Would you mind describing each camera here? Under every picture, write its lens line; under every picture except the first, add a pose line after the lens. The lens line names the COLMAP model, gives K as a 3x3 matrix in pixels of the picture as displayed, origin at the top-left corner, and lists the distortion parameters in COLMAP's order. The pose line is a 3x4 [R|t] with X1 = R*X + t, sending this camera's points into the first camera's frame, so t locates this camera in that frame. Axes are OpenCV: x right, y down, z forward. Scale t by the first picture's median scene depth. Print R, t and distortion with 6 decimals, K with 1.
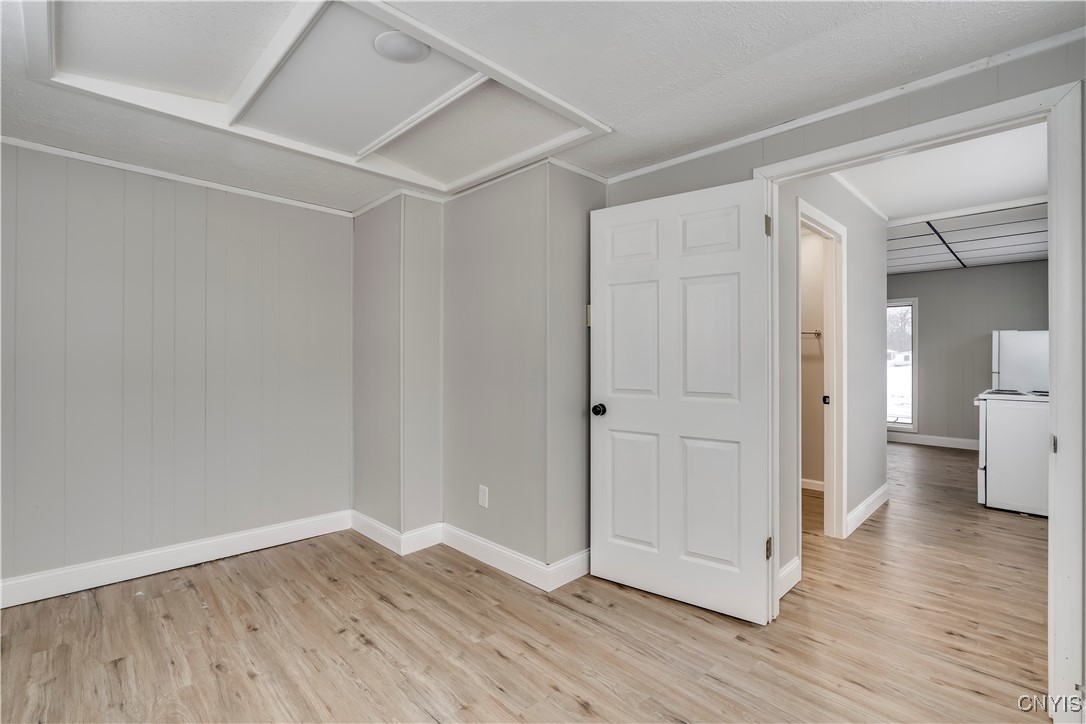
lens RADIAL K [[488.7, 0, 544.6], [0, 488.7, 352.9], [0, 0, 1]] dist [-0.000717, 0.000054]
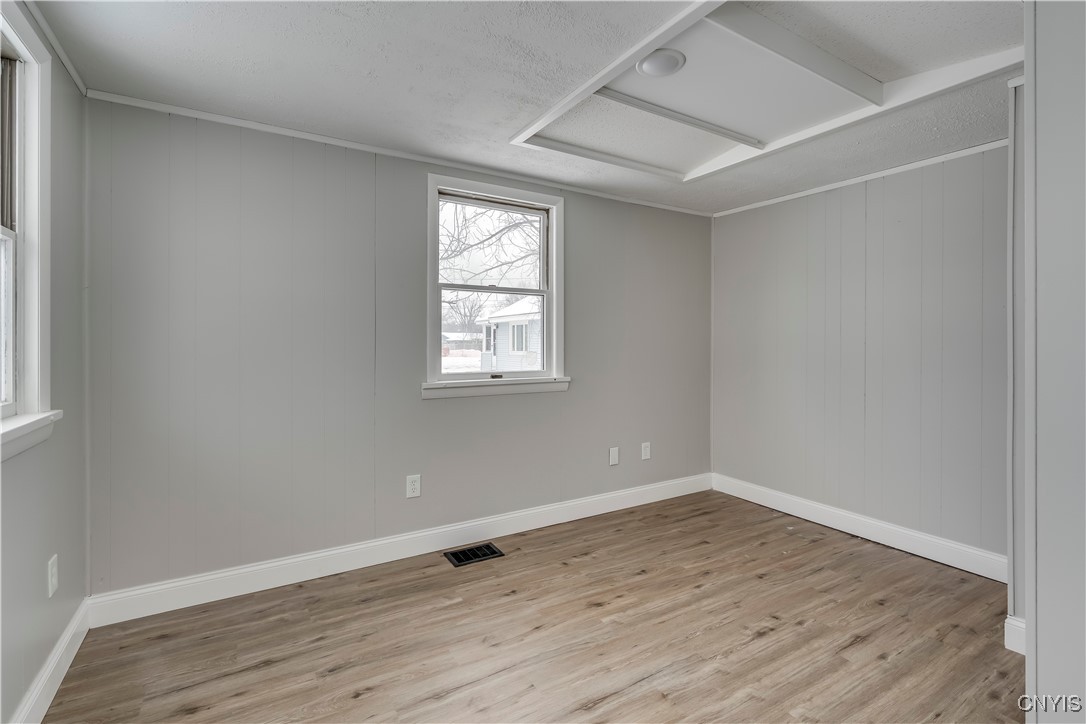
lens RADIAL K [[497.3, 0, 545.9], [0, 497.3, 343.1], [0, 0, 1]] dist [-0.004531, -0.000037]
pose [[-0.214209, -0.004221, -0.976779, 0.533097], [0.007258, 0.999956, -0.005913, 0.010415], [0.976761, -0.008356, -0.214169, 0.603950]]
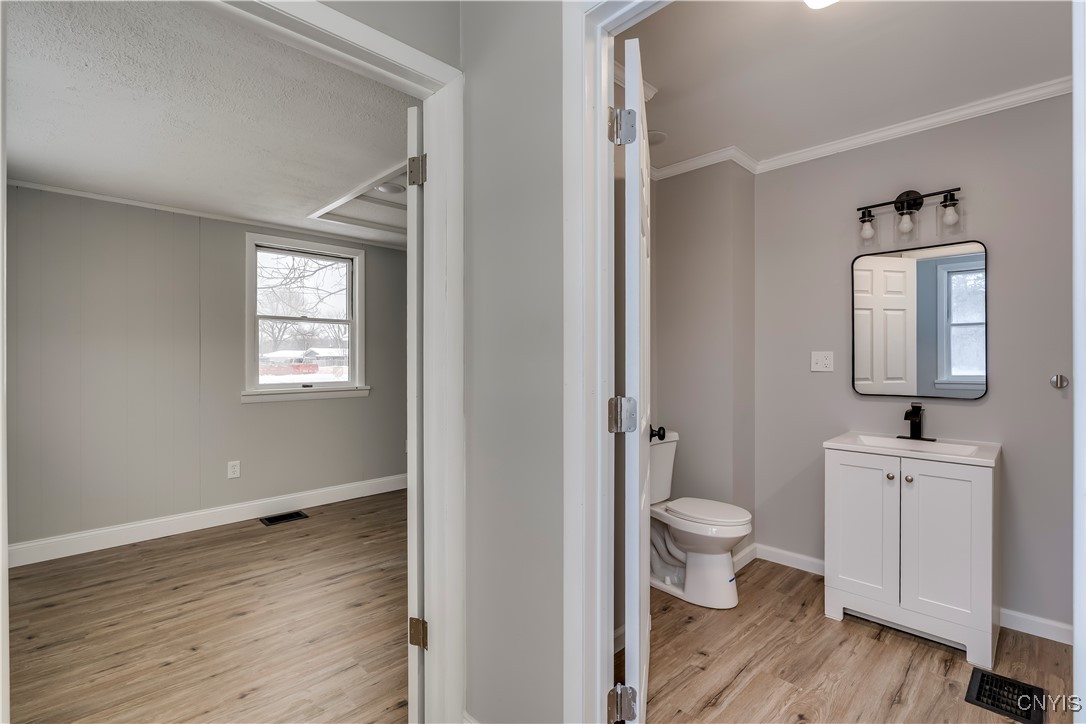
lens RADIAL K [[496.2, 0, 543.3], [0, 496.2, 358.8], [0, 0, 1]] dist [-0.004279, 0.000401]
pose [[0.013028, -0.003886, -0.999908, 0.725059], [0.010656, 0.999936, -0.003748, 0.010516], [0.999858, -0.010606, 0.013069, 0.760506]]
